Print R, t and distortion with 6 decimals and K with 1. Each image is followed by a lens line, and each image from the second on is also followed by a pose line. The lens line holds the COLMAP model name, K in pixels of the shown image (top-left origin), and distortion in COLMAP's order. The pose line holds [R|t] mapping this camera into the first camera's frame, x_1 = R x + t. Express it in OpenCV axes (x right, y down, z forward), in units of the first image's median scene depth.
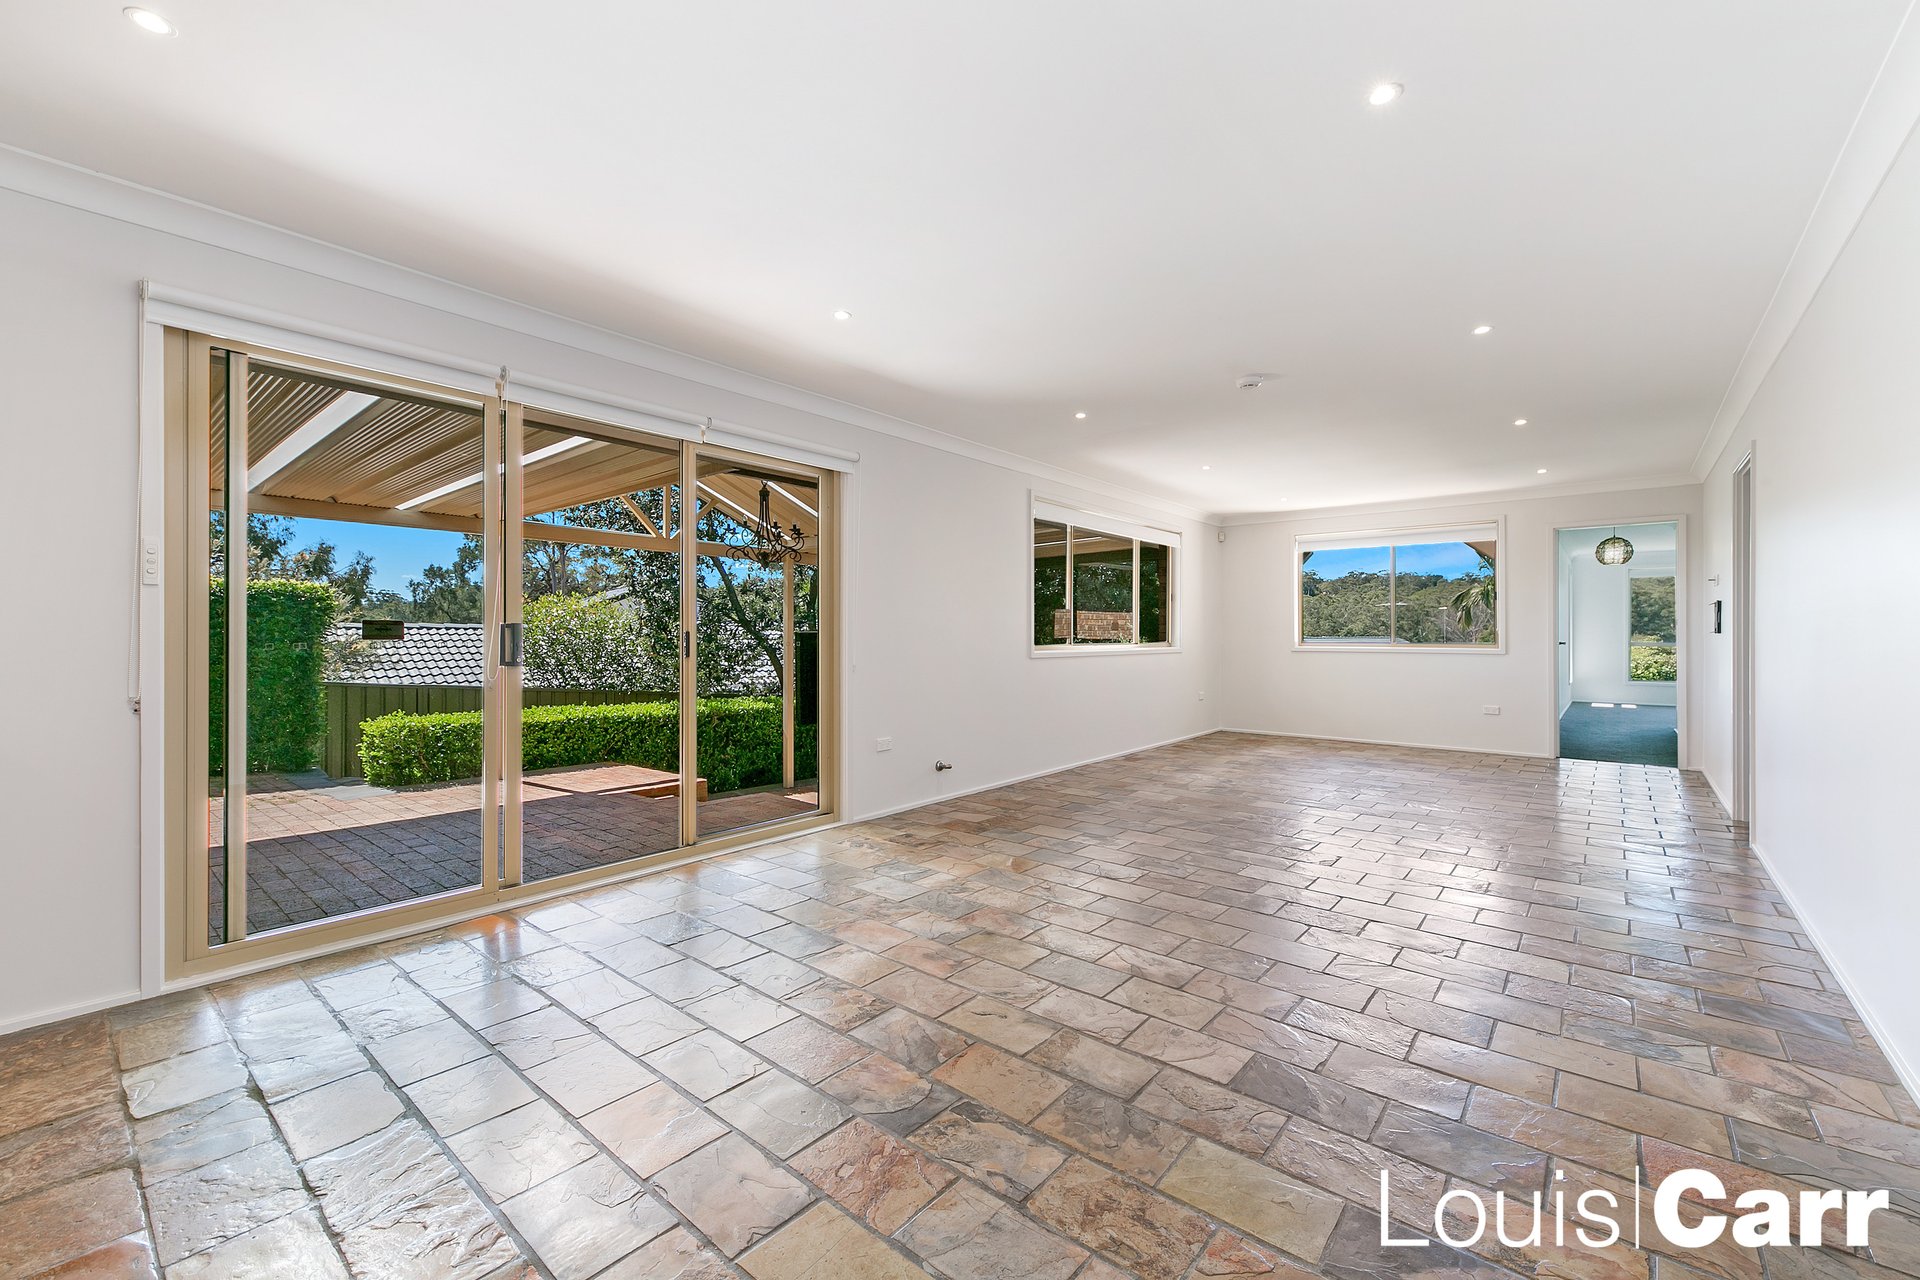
lens RADIAL K [[777.5, 0, 962.5], [0, 777.5, 635.9], [0, 0, 1]] dist [-0.000483, -0.000119]
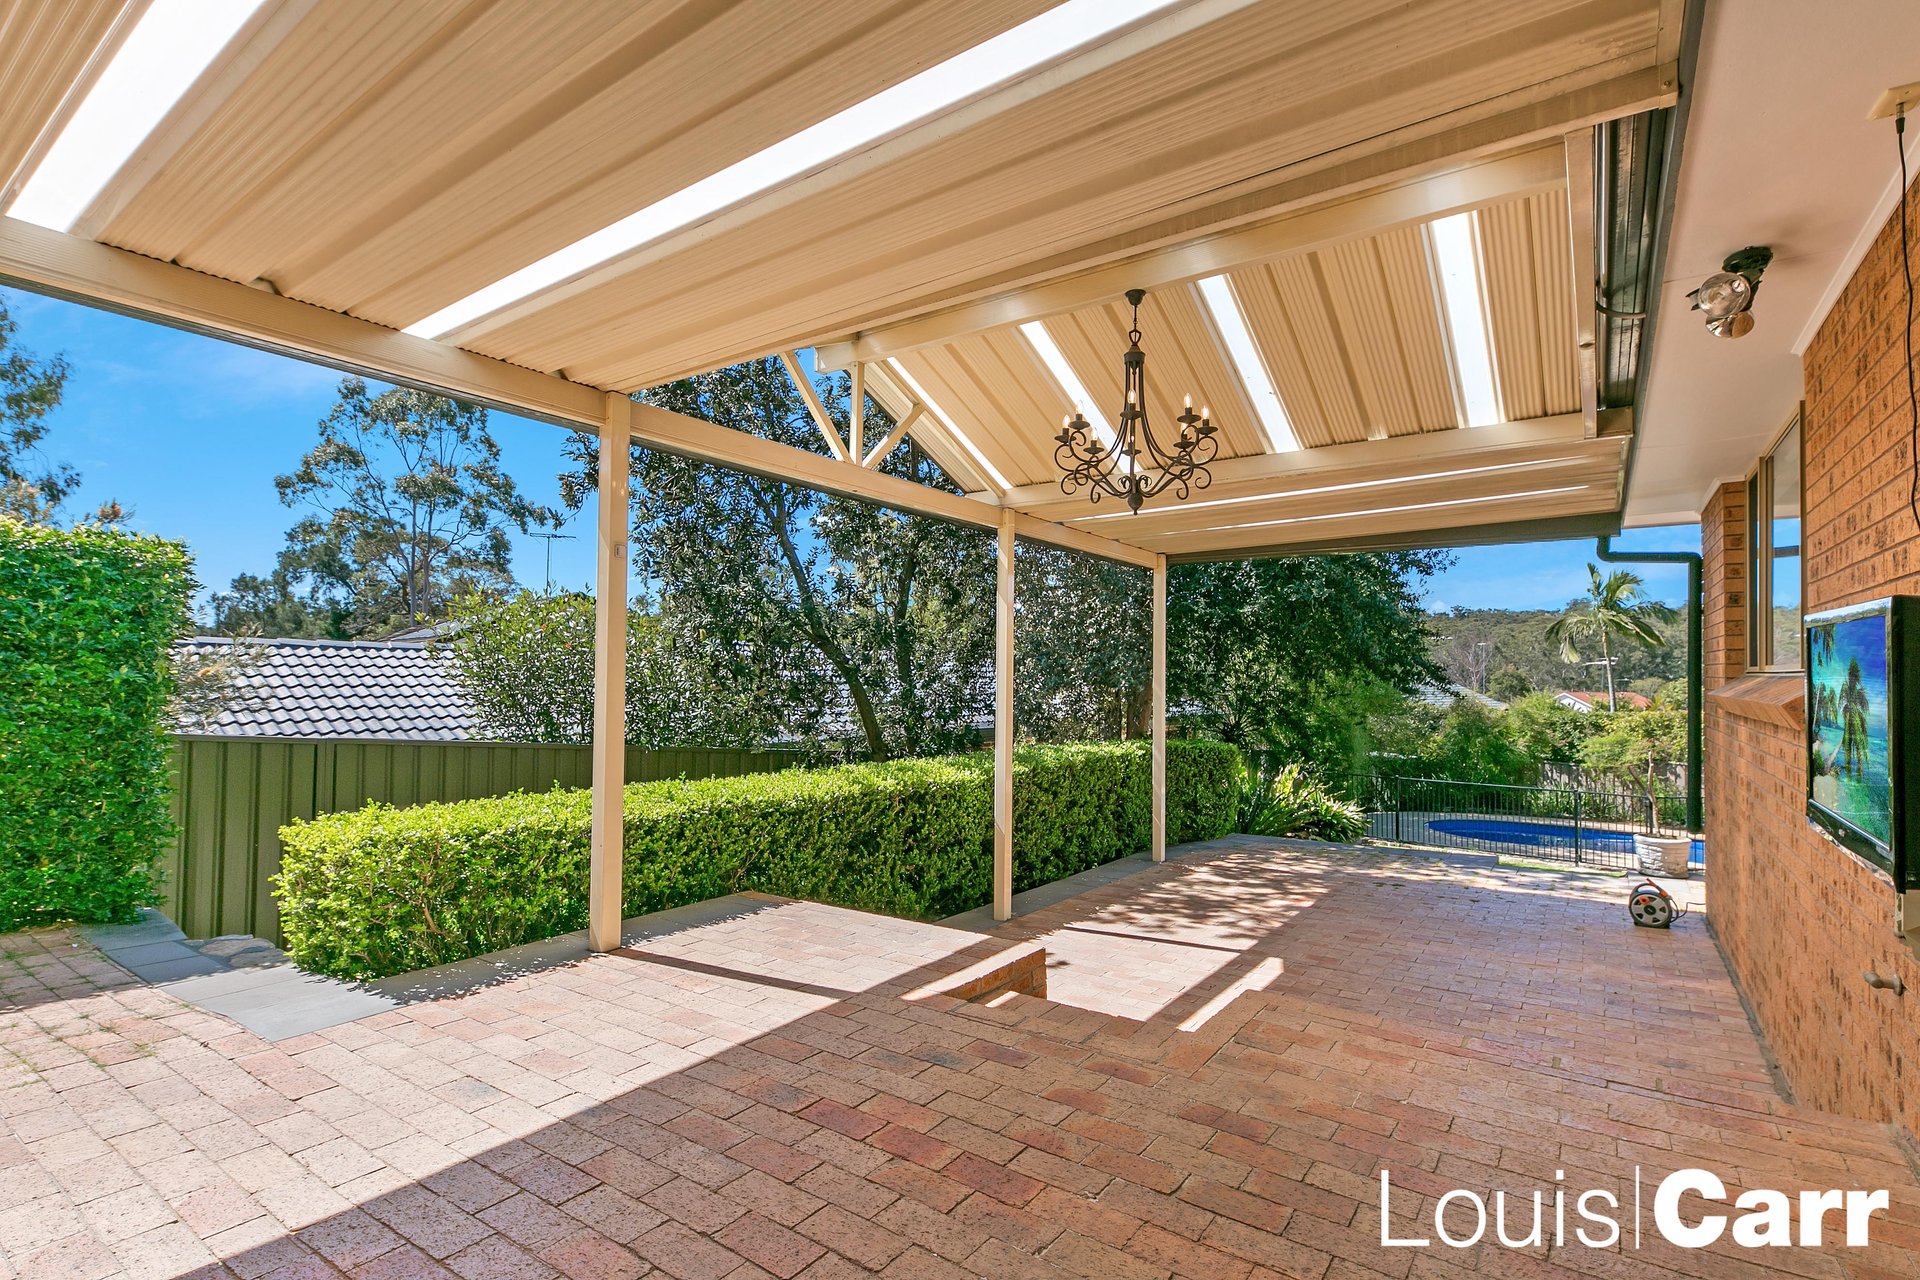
lens RADIAL K [[941.0, 0, 960.5], [0, 941.0, 642.9], [0, 0, 1]] dist [-0.000321, -0.000199]
pose [[0.997962, 0.007817, 0.063337, -0.349827], [-0.005762, 0.999453, -0.032576, 0.016727], [-0.063557, 0.032145, 0.997460, 0.358617]]
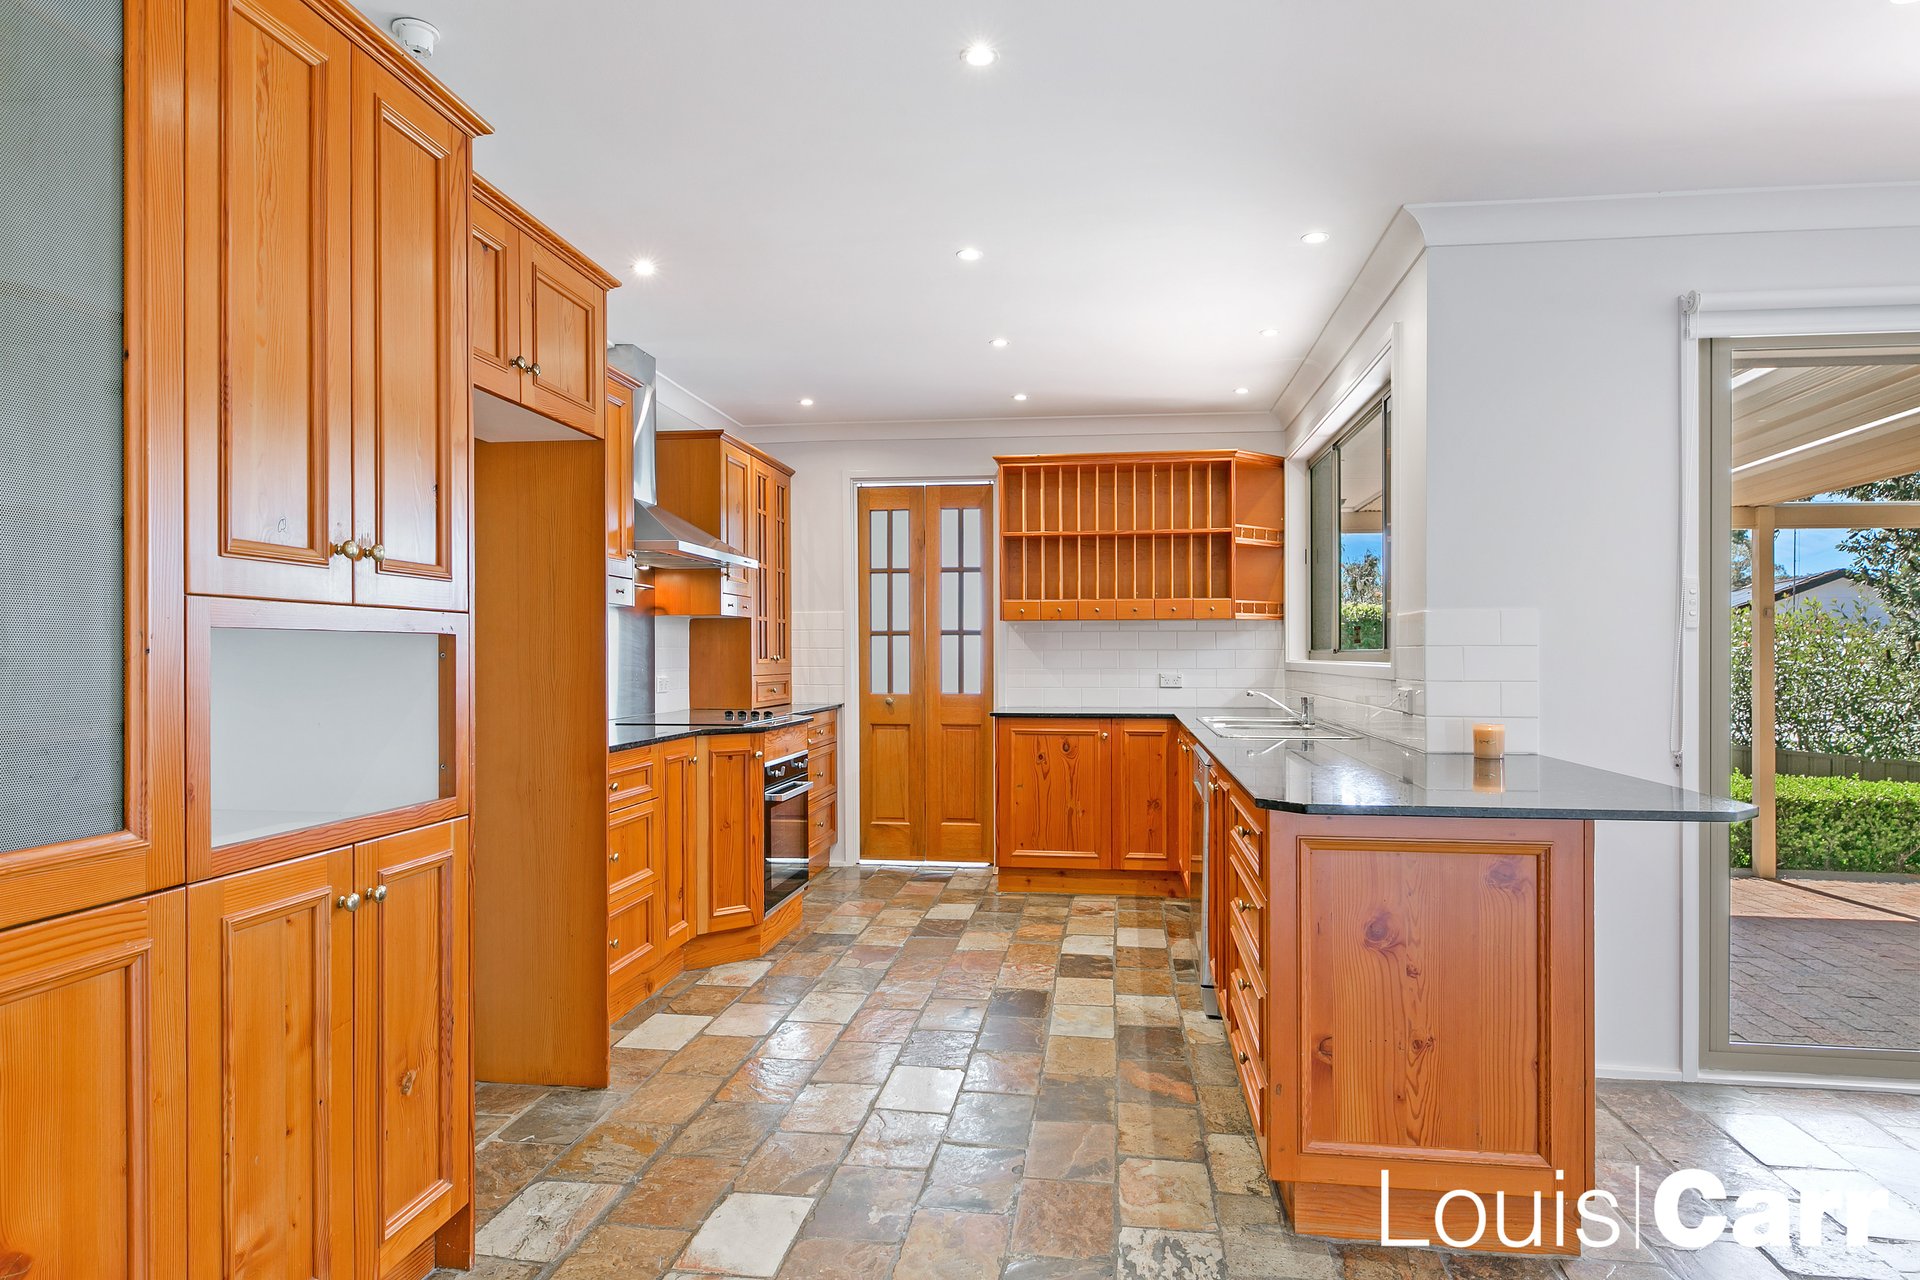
lens RADIAL K [[1135.6, 0, 961.4], [0, 1135.6, 659.1], [0, 0, 1]] dist [-0.027210, -0.000880]
pose [[0.539173, -0.001208, -0.842194, -0.113525], [-0.000741, 0.999998, -0.001908, -0.007246], [0.842194, 0.001653, 0.539171, -0.117332]]
